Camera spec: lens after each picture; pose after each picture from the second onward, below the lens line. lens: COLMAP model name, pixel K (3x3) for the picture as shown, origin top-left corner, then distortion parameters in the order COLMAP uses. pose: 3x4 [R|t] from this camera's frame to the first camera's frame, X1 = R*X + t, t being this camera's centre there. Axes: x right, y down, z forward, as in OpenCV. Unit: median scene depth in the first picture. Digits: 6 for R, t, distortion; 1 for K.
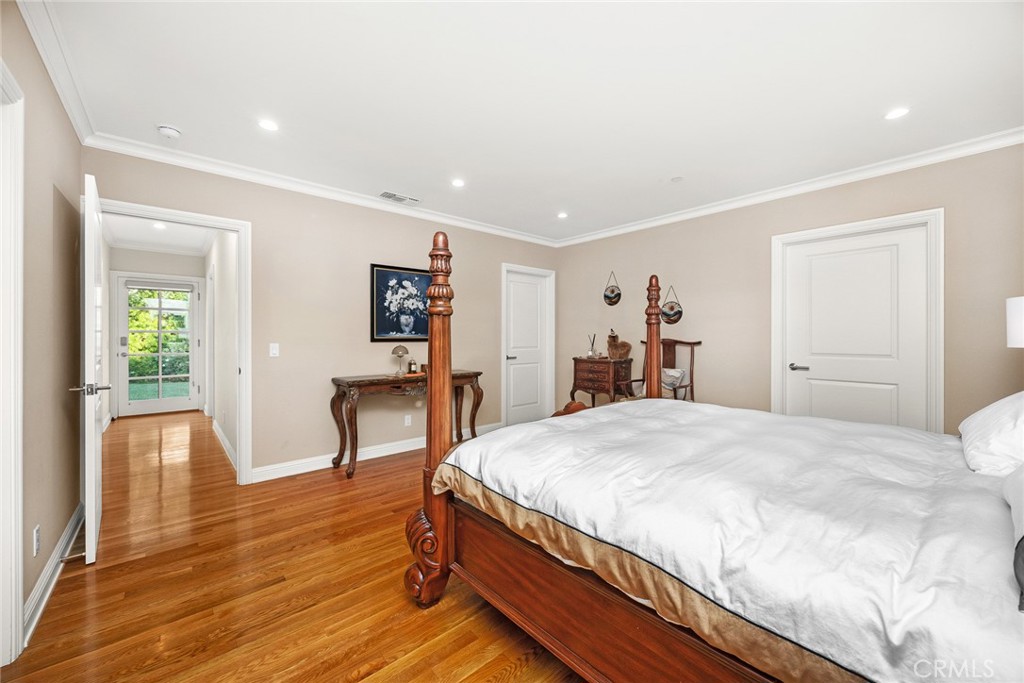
lens RADIAL K [[393.0, 0, 511.0], [0, 393.0, 340.7], [0, 0, 1]] dist [-0.000230, -0.000010]
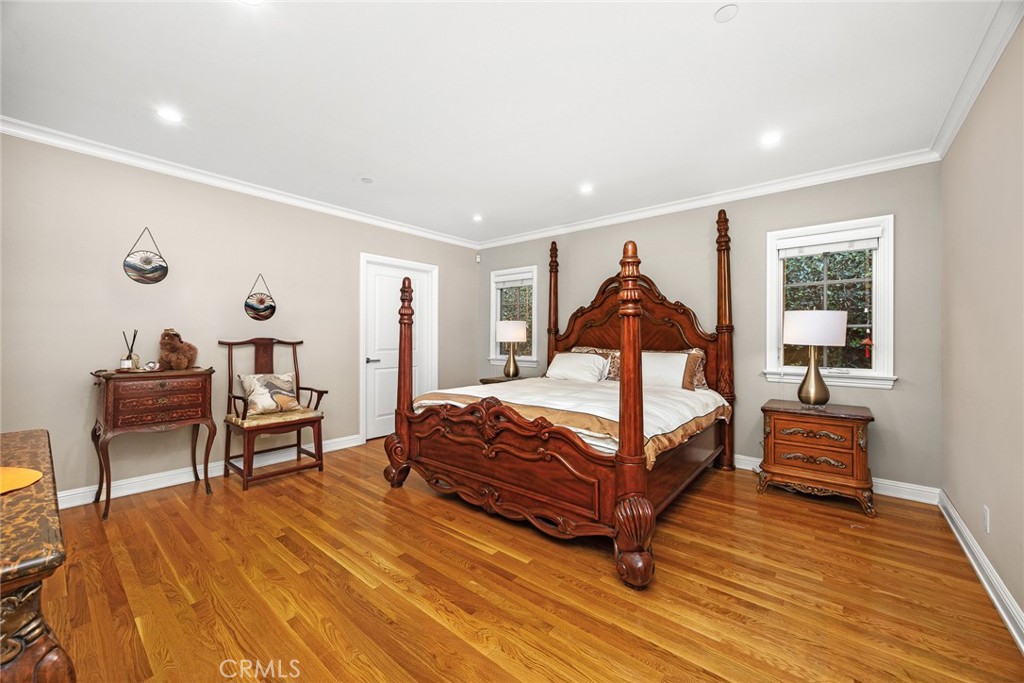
lens RADIAL K [[393.0, 0, 511.4], [0, 393.0, 337.7], [0, 0, 1]] dist [-0.000230, -0.000010]
pose [[-0.151518, 0.003626, 0.988448, -0.497308], [0.004525, 0.999985, -0.002975, -0.000819], [-0.988444, 0.004022, -0.151532, 0.607883]]
